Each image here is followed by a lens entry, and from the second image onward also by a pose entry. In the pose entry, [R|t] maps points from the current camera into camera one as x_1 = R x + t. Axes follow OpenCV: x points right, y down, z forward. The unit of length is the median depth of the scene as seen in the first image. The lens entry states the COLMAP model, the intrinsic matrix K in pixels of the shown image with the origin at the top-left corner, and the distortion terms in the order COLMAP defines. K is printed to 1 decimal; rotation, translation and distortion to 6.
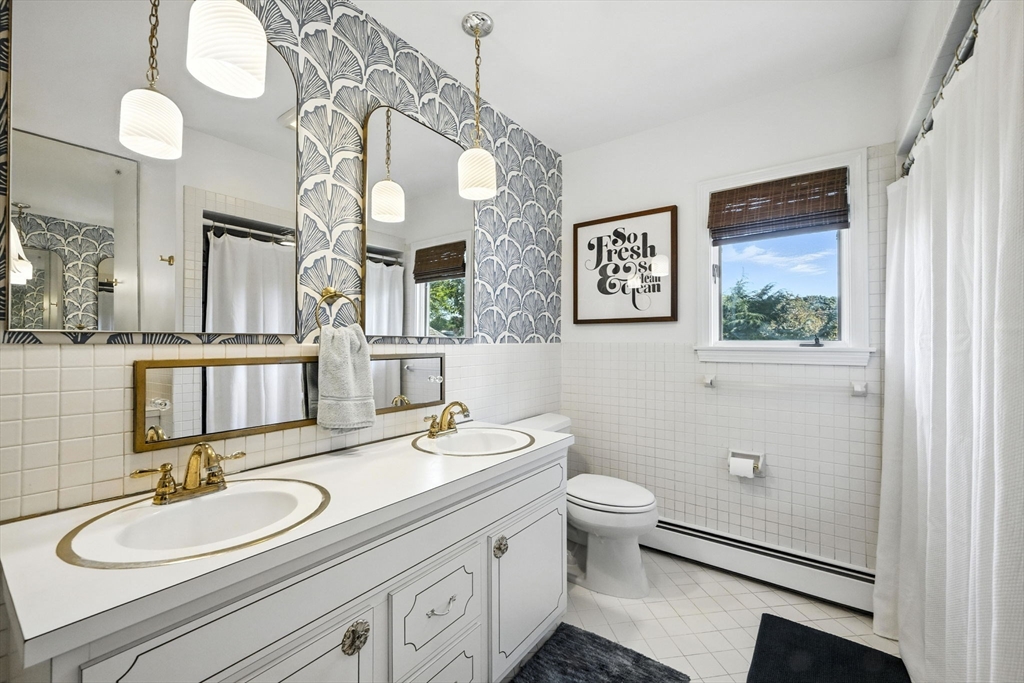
lens RADIAL K [[435.6, 0, 512.0], [0, 435.6, 341.5], [0, 0, 1]] dist [-0.001517, -0.000138]
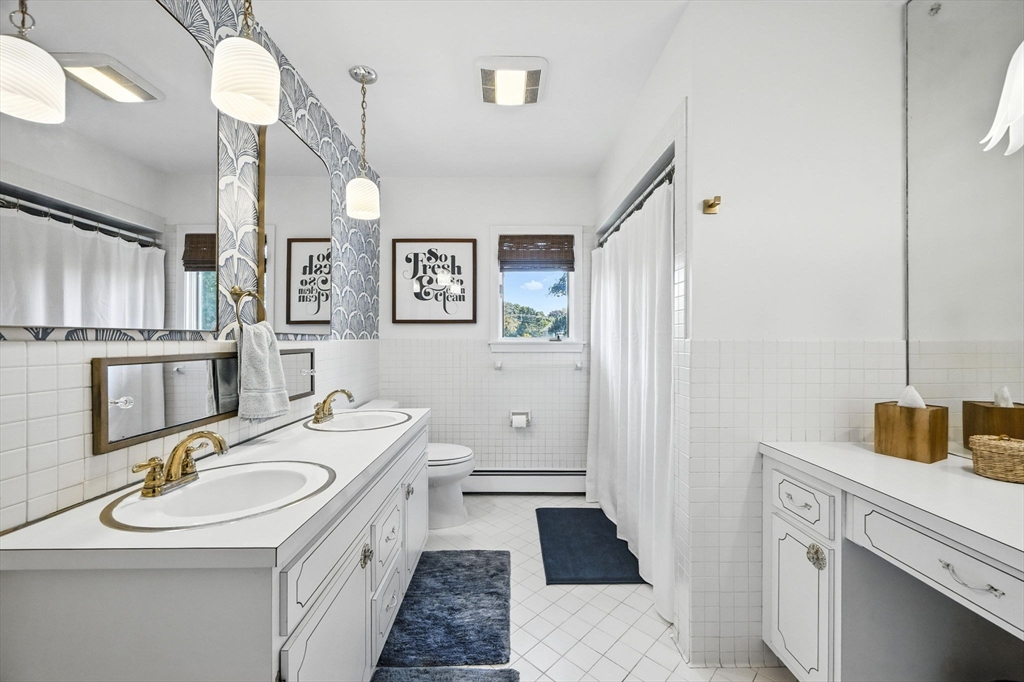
lens RADIAL K [[460.1, 0, 512.0], [0, 460.1, 341.0], [0, 0, 1]] dist [0.001702, -0.000217]
pose [[0.774943, -0.003516, 0.632022, -0.546879], [-0.000990, 0.999977, 0.006778, -0.000540], [-0.632031, -0.005878, 0.774921, -0.241526]]
